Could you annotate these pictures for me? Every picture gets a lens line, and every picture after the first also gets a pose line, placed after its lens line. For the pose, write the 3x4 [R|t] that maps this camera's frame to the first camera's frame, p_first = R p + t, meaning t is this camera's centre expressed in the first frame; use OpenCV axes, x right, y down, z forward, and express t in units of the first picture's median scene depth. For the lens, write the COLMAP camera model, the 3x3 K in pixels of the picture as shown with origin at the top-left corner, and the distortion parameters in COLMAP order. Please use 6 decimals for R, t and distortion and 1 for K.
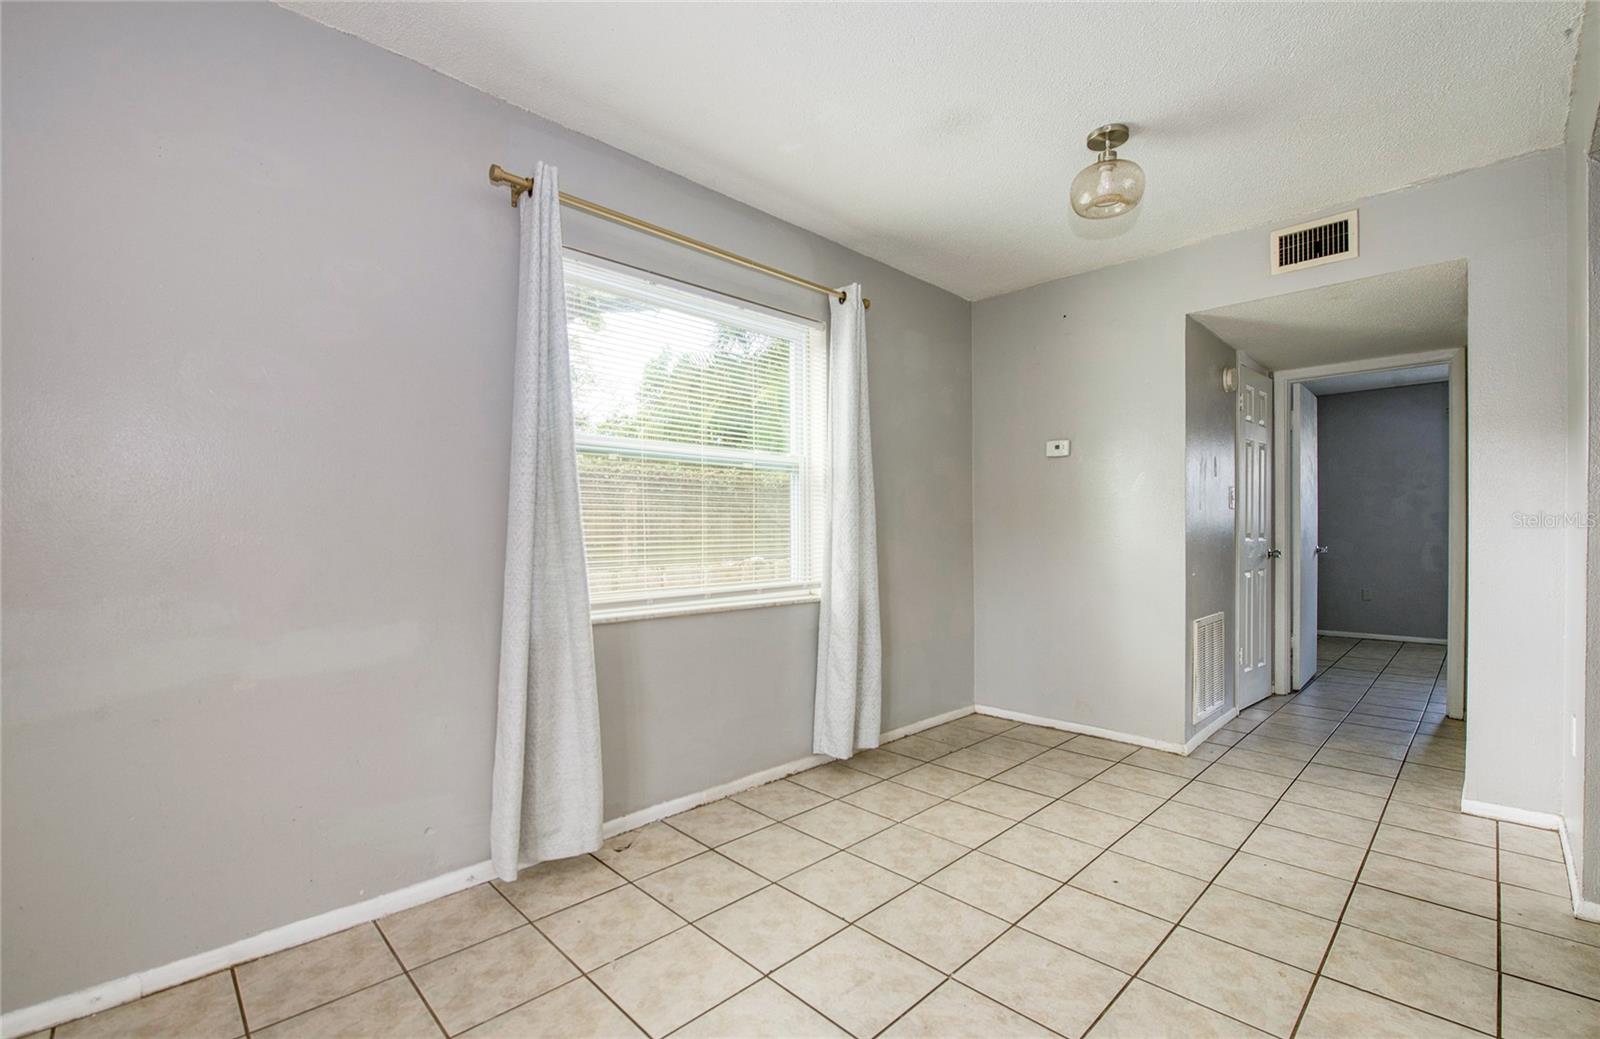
lens RADIAL K [[707.3, 0, 712.5], [0, 707.3, 537.3], [0, 0, 1]] dist [-0.015208, -0.000244]
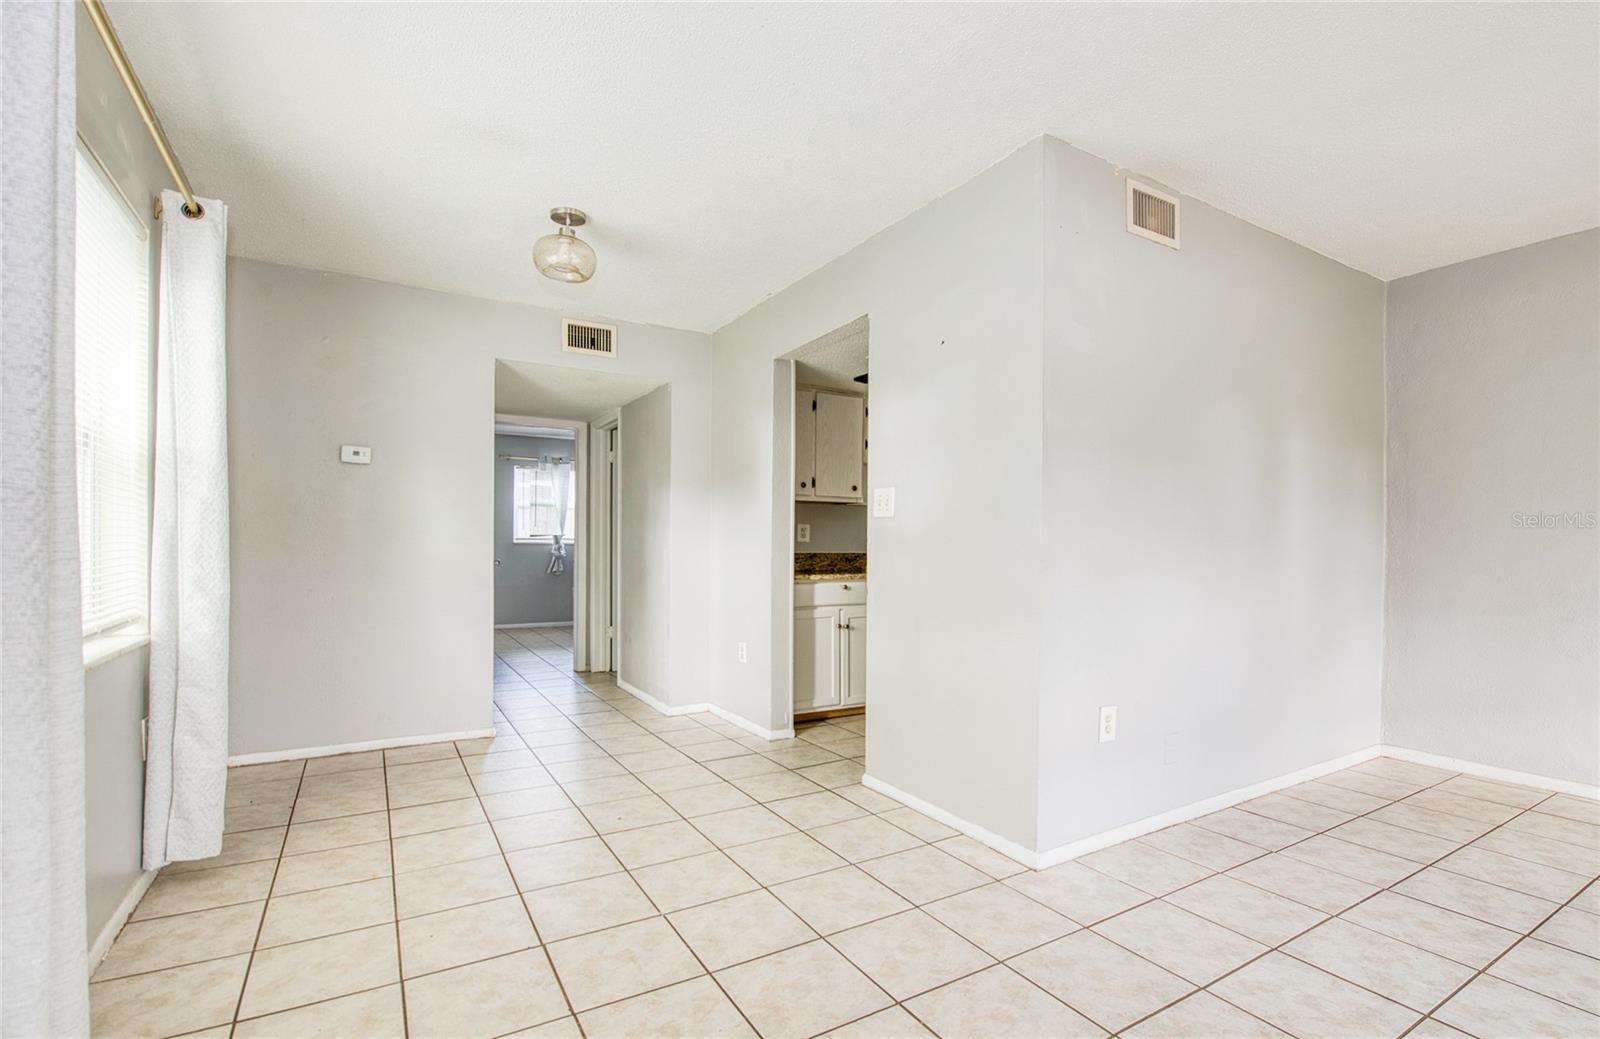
lens RADIAL K [[701.4, 0, 841.9], [0, 701.4, 547.8], [0, 0, 1]] dist [-0.010849, -0.000917]
pose [[0.177093, 0.004544, 0.984184, -0.395215], [-0.003367, 0.999986, -0.004011, 0.000292], [-0.984188, -0.002604, 0.177106, 0.242980]]
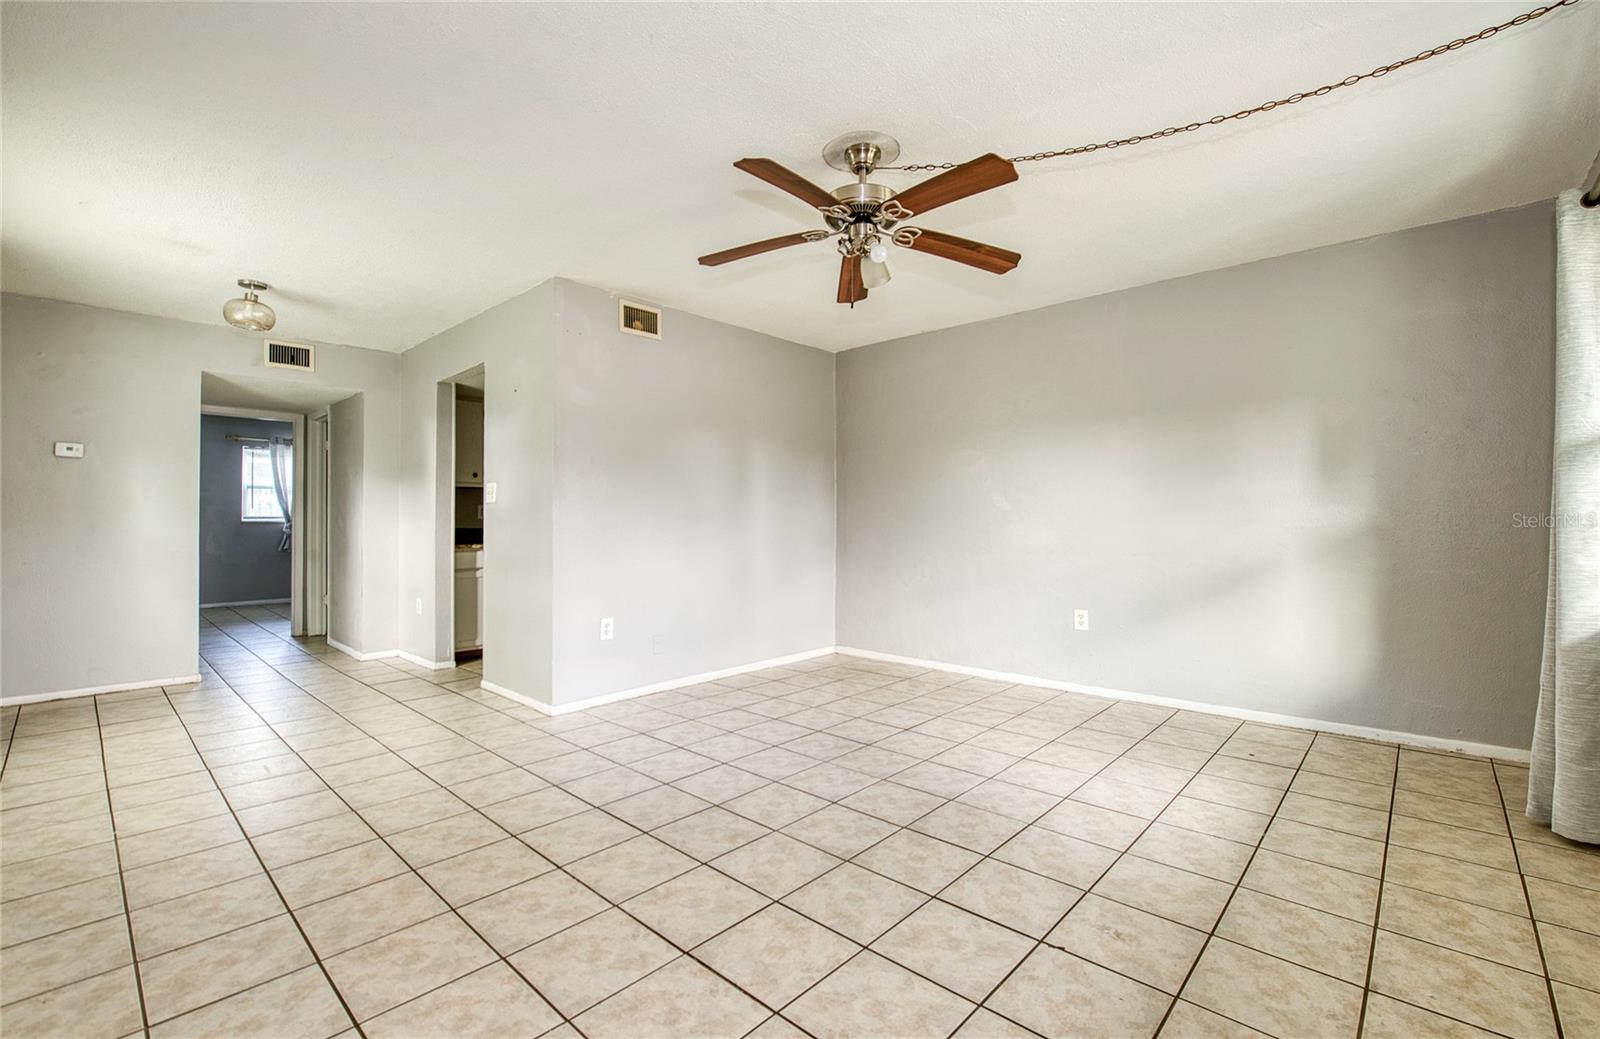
lens RADIAL K [[694.8, 0, 786.4], [0, 694.8, 512.8], [0, 0, 1]] dist [-0.019793, 0.000033]
pose [[-0.035372, 0.018835, 0.999197, -0.810918], [0.006401, 0.999806, -0.018620, 0.004230], [-0.999354, 0.005737, -0.035486, -0.147639]]
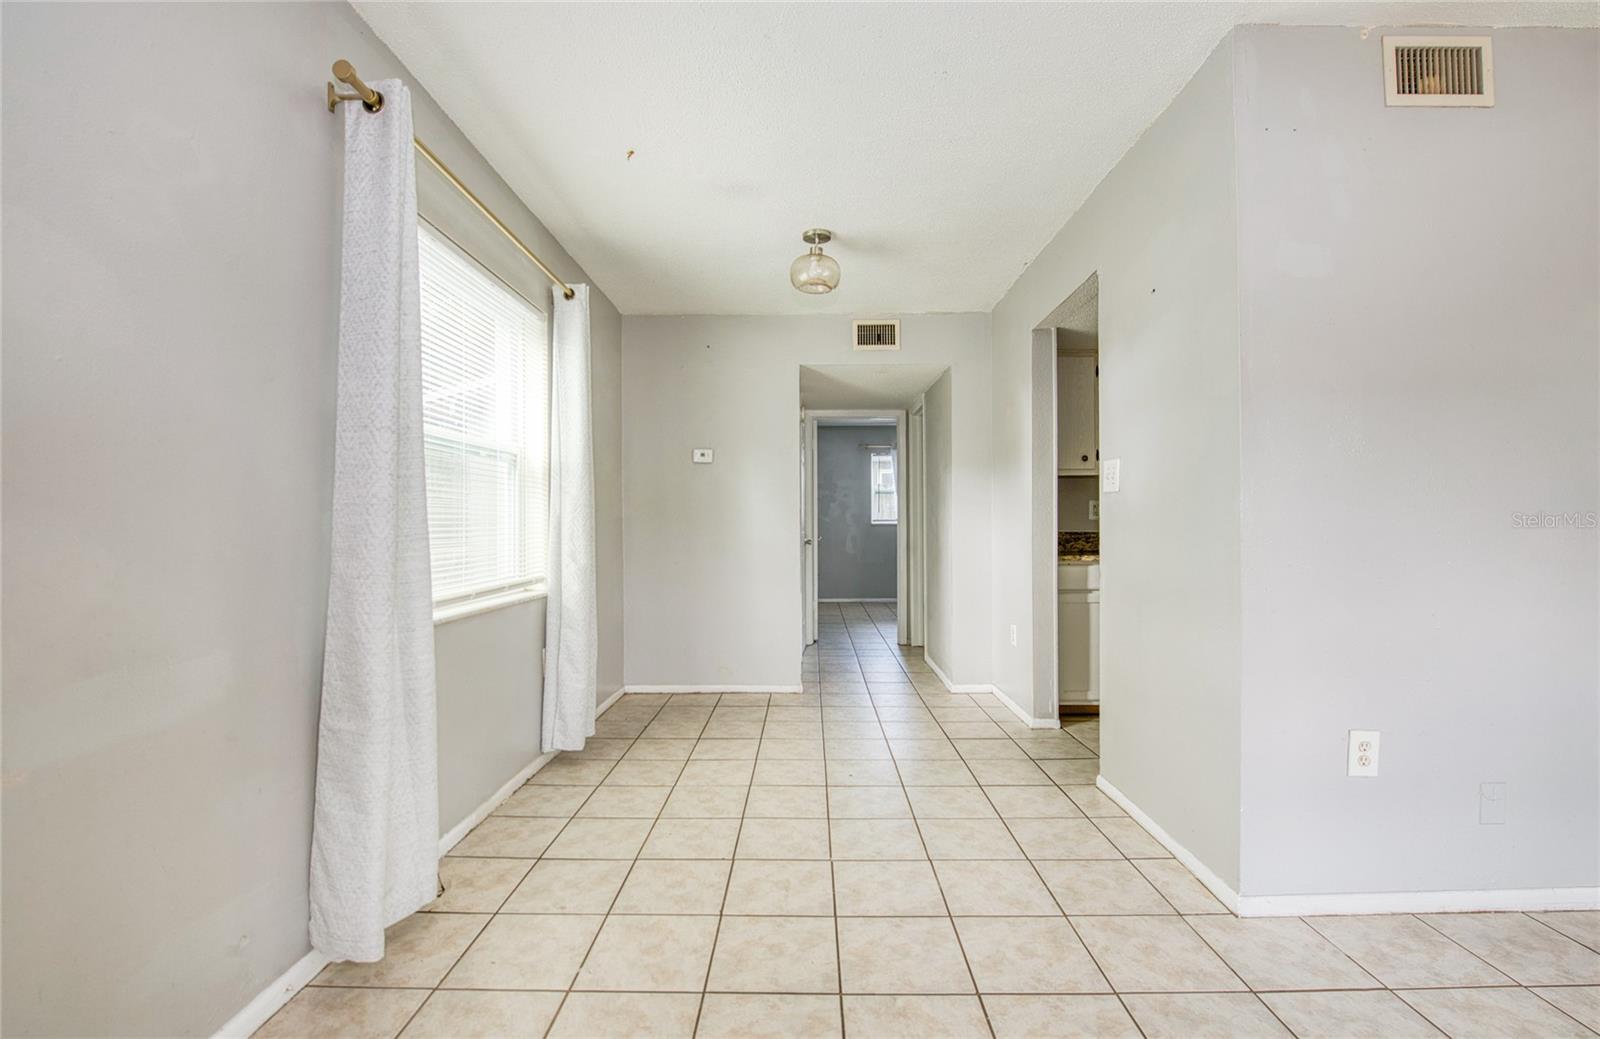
lens RADIAL K [[720.2, 0, 822.9], [0, 720.2, 520.9], [0, 0, 1]] dist [-0.001734, -0.009449]
pose [[0.671447, 0.007334, 0.741016, -0.344327], [0.003628, 0.999907, -0.013184, 0.000382], [-0.741043, 0.011541, 0.671358, 0.044095]]
